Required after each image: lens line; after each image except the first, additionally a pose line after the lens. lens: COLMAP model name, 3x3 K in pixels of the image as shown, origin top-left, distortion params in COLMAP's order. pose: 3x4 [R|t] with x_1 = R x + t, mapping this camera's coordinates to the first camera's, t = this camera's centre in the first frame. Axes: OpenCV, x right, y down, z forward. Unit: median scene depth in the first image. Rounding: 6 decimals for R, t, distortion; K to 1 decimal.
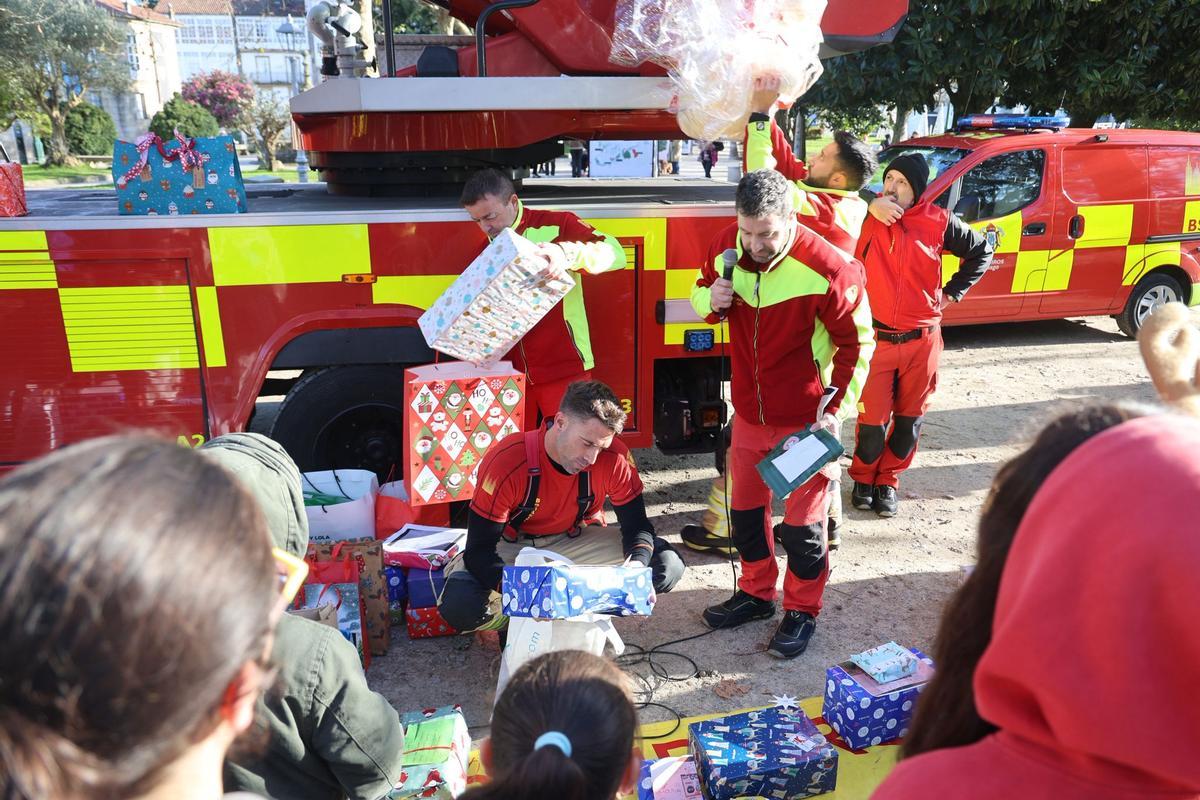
lens RADIAL K [[885.9, 0, 610.1], [0, 885.9, 397.4], [0, 0, 1]] dist [-0.066329, 0.065469]
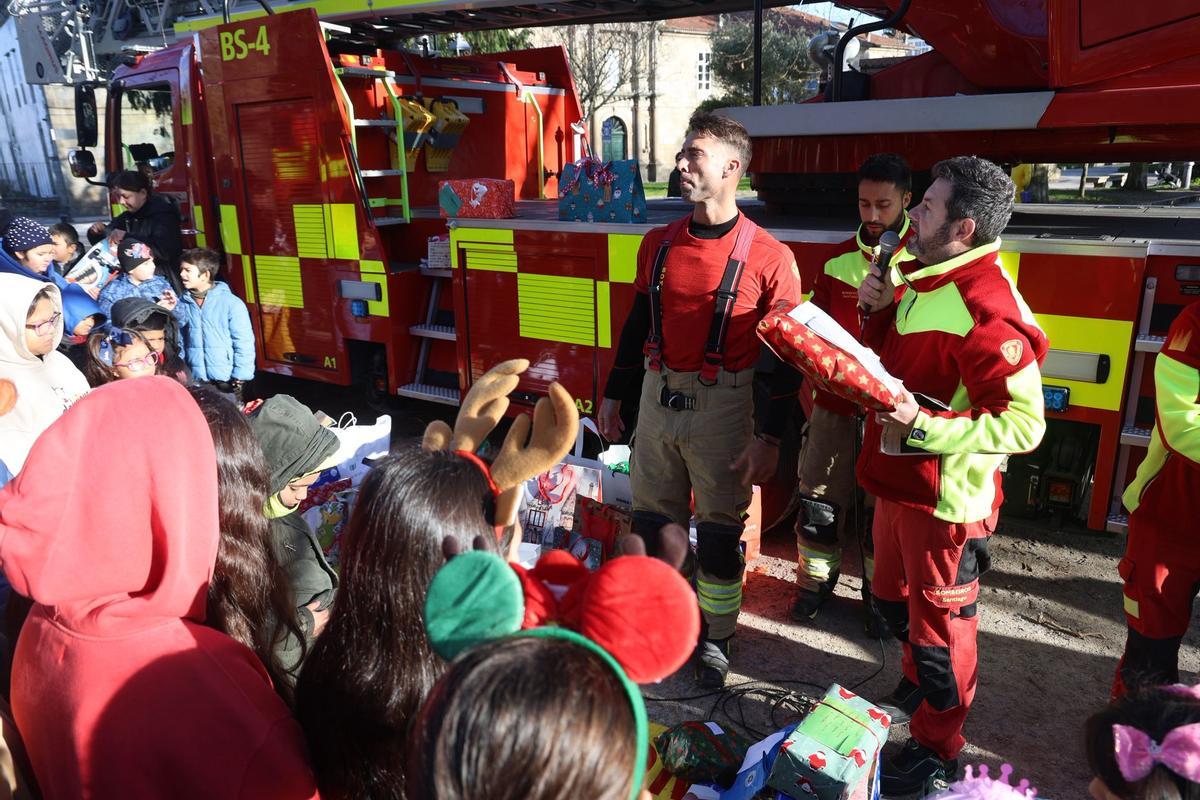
lens RADIAL K [[885.9, 0, 608.1], [0, 885.9, 401.6], [0, 0, 1]] dist [-0.066329, 0.065469]
pose [[0.719546, 0.175916, -0.671794, 0.386409], [-0.184808, 0.981006, 0.058941, -0.033877], [0.669403, 0.081742, 0.738389, 0.097296]]
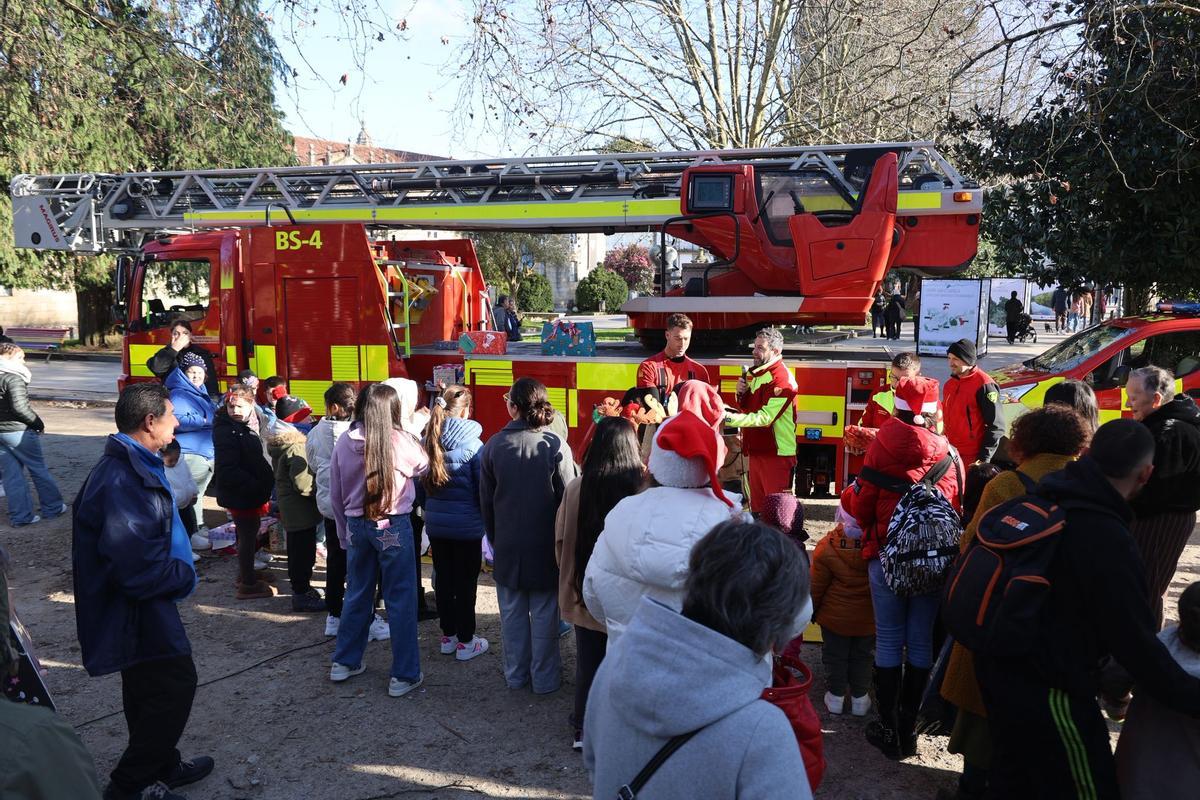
lens RADIAL K [[885.9, 0, 601.1], [0, 885.9, 396.6], [0, 0, 1]] dist [-0.066329, 0.065469]
pose [[0.903273, 0.051804, -0.425927, 0.510093], [-0.124829, 0.981473, -0.145355, 0.191910], [0.410506, 0.184464, 0.893005, -0.881789]]
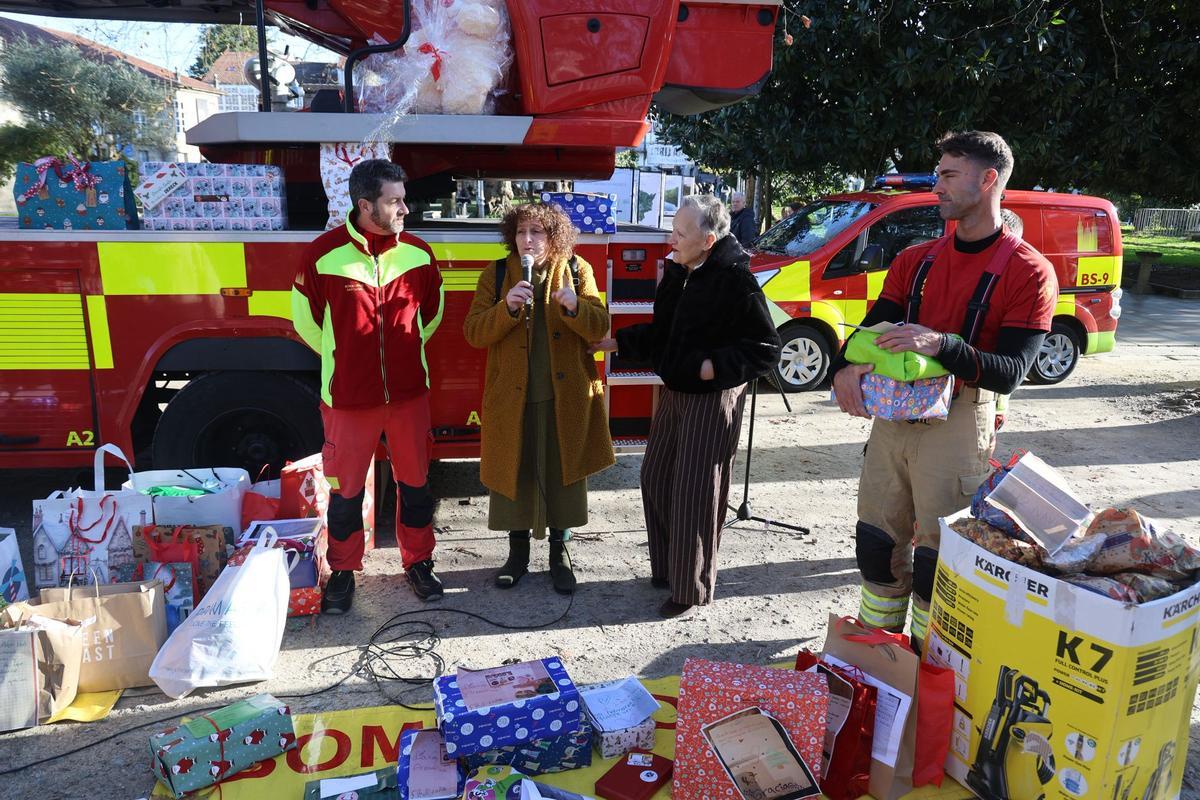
lens RADIAL K [[822.5, 0, 602.6], [0, 822.5, 402.3], [0, 0, 1]] dist [-0.059456, 0.016797]
pose [[0.999596, 0.024505, -0.014377, 0.187950], [-0.025171, 0.998522, -0.048169, 0.039461], [0.013175, 0.048511, 0.998736, -0.001724]]
